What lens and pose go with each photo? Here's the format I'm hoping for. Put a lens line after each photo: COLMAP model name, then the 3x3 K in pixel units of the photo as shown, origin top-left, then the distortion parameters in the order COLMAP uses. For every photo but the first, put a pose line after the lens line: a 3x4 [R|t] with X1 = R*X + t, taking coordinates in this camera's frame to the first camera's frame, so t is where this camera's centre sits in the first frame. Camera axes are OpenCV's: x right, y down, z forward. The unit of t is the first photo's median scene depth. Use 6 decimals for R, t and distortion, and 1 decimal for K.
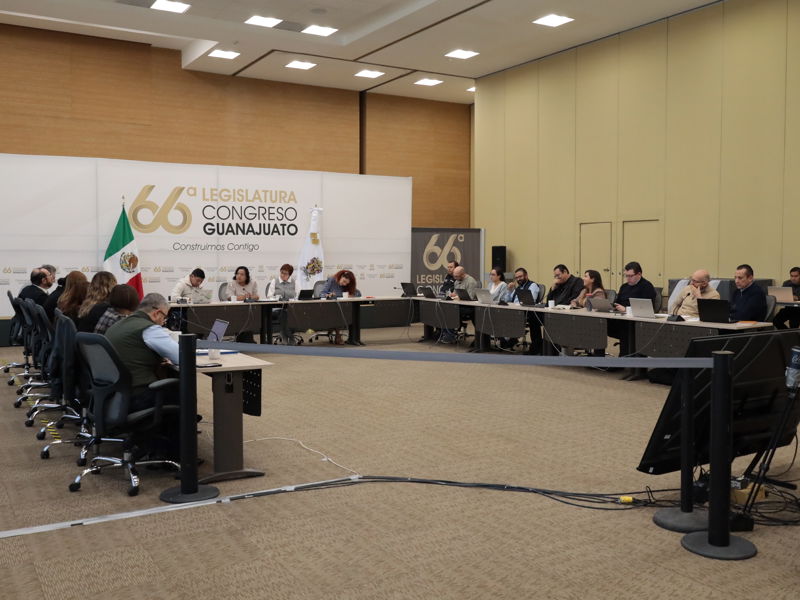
lens RADIAL K [[725.3, 0, 366.8], [0, 725.3, 307.4], [0, 0, 1]] dist [-0.002153, -0.002961]
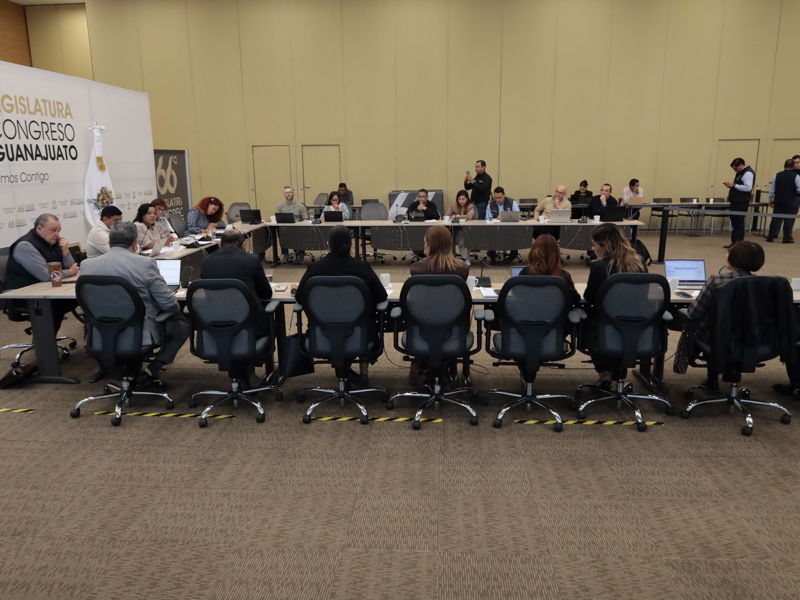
lens RADIAL K [[622.9, 0, 400.0], [0, 622.9, 297.4], [0, 0, 1]] dist [0.005607, -0.001675]
pose [[0.552387, -0.186762, 0.812397, -0.515325], [0.073999, 0.981717, 0.175371, -0.047288], [-0.830297, -0.036756, 0.556108, 0.332219]]
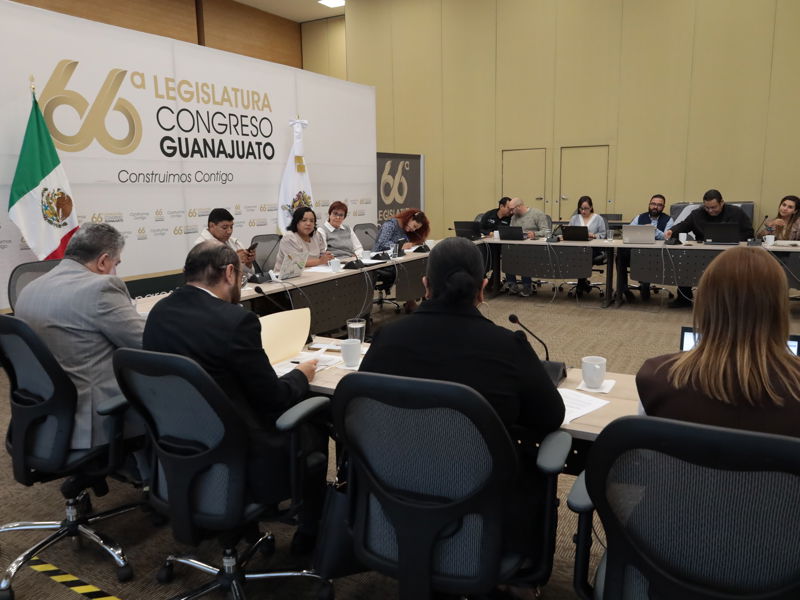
lens RADIAL K [[622.9, 0, 402.1], [0, 622.9, 296.4], [0, 0, 1]] dist [0.005607, -0.001675]
pose [[0.854688, -0.108364, 0.507707, -0.324868], [0.058378, 0.991831, 0.113419, -0.031991], [-0.515850, -0.067299, 0.854032, 0.444027]]
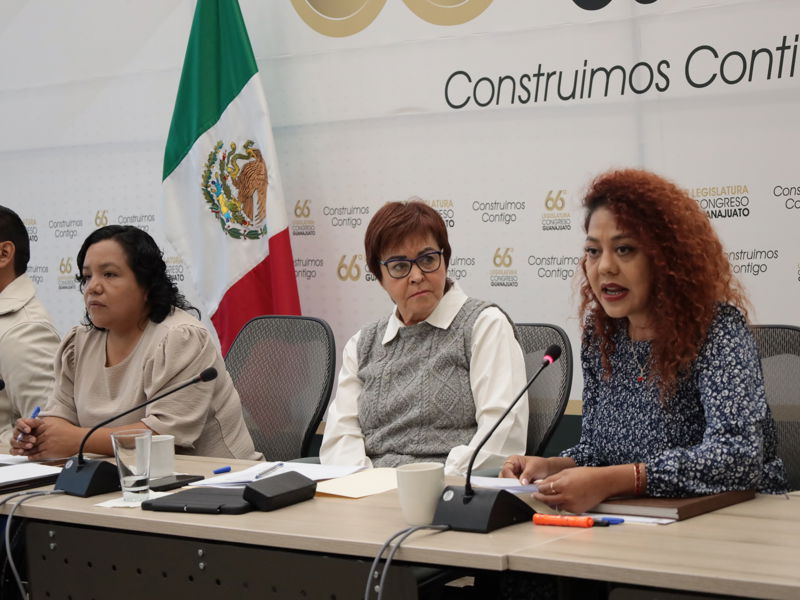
lens RADIAL K [[2144.8, 0, 402.3], [0, 2144.8, 297.7], [0, 0, 1]] dist [-0.031286, 0.000000]
pose [[0.301384, 0.044632, -0.952458, 0.256695], [0.002705, 0.998860, 0.047662, -0.055340], [0.953499, -0.016941, 0.300919, 0.794610]]
